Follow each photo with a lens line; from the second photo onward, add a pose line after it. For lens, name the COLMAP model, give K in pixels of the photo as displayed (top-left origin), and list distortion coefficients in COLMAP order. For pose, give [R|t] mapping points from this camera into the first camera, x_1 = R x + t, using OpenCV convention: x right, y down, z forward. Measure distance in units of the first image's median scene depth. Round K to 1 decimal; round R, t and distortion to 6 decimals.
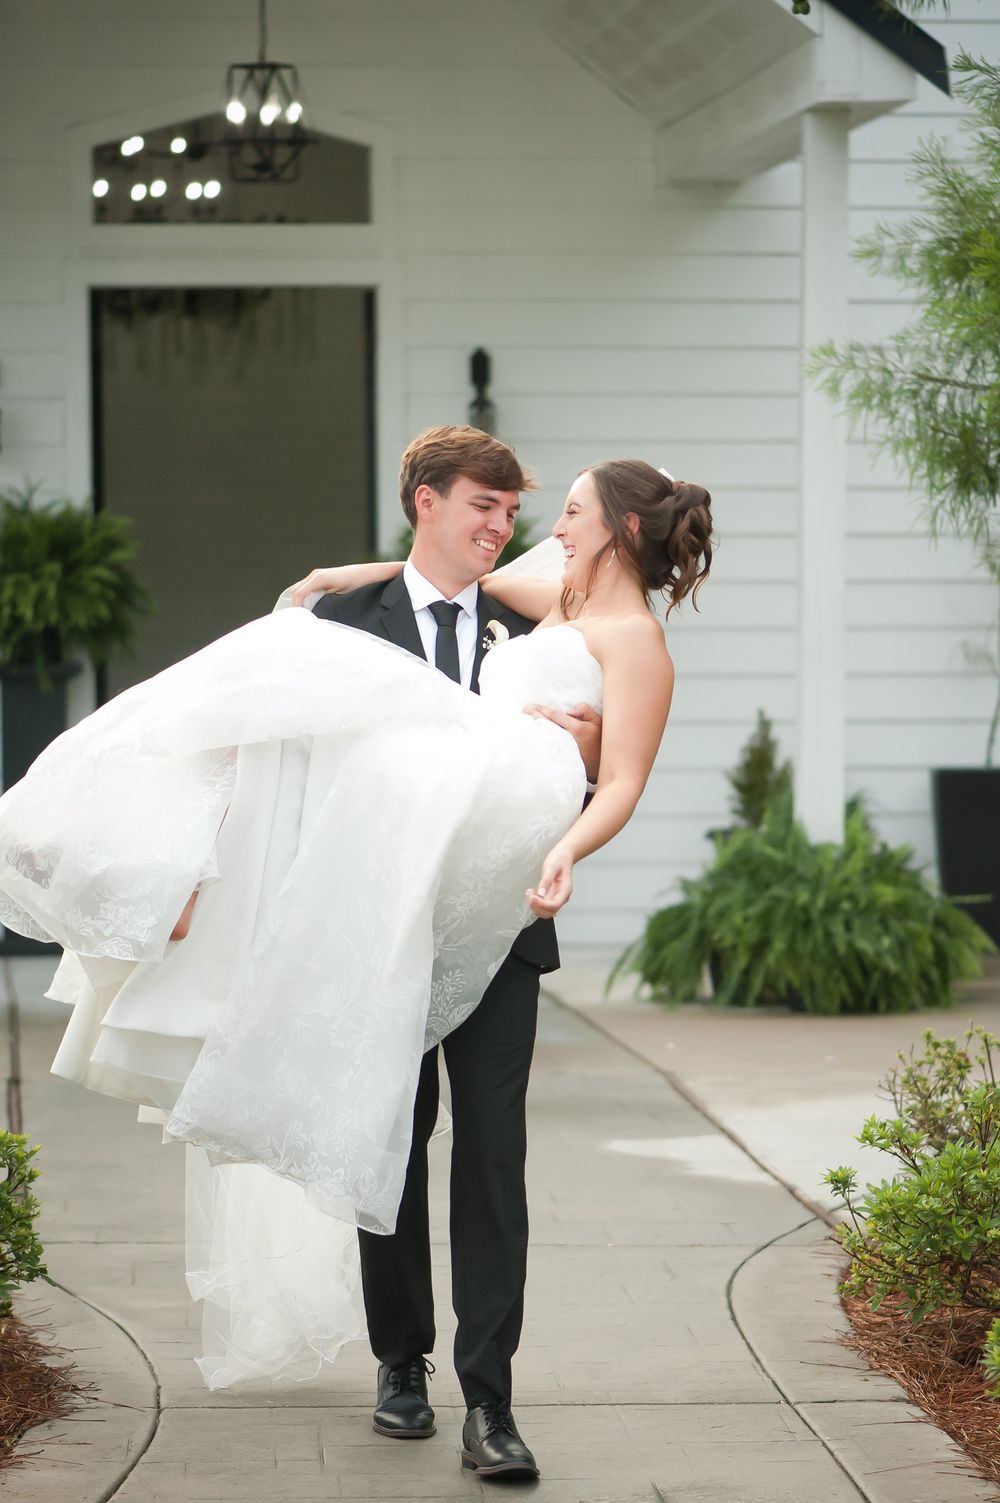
lens RADIAL K [[4549.7, 0, 500.5], [0, 4549.7, 749.7], [0, 0, 1]] dist [0.815976, 0.000000]
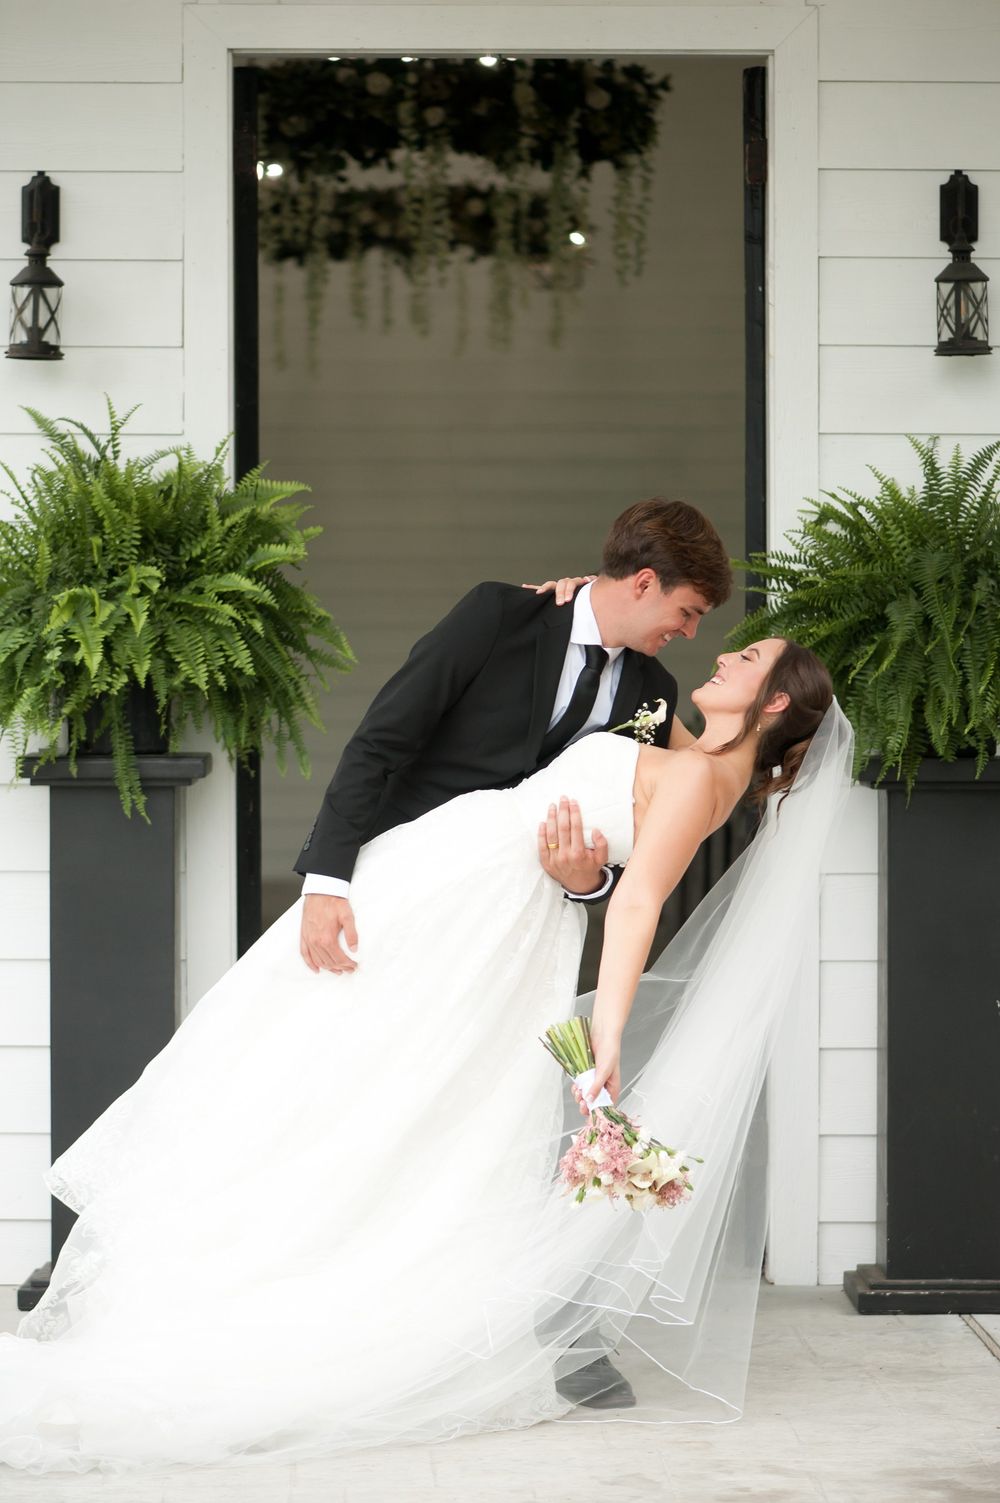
lens RADIAL K [[4549.7, 0, 500.1], [0, 4549.7, 753.3], [0, 0, 1]] dist [0.815976, 0.000000]
pose [[0.997069, 0.010983, -0.075716, -0.016906], [-0.011469, 0.999916, -0.005986, -0.016254], [0.075644, 0.006837, 0.997111, 0.474407]]
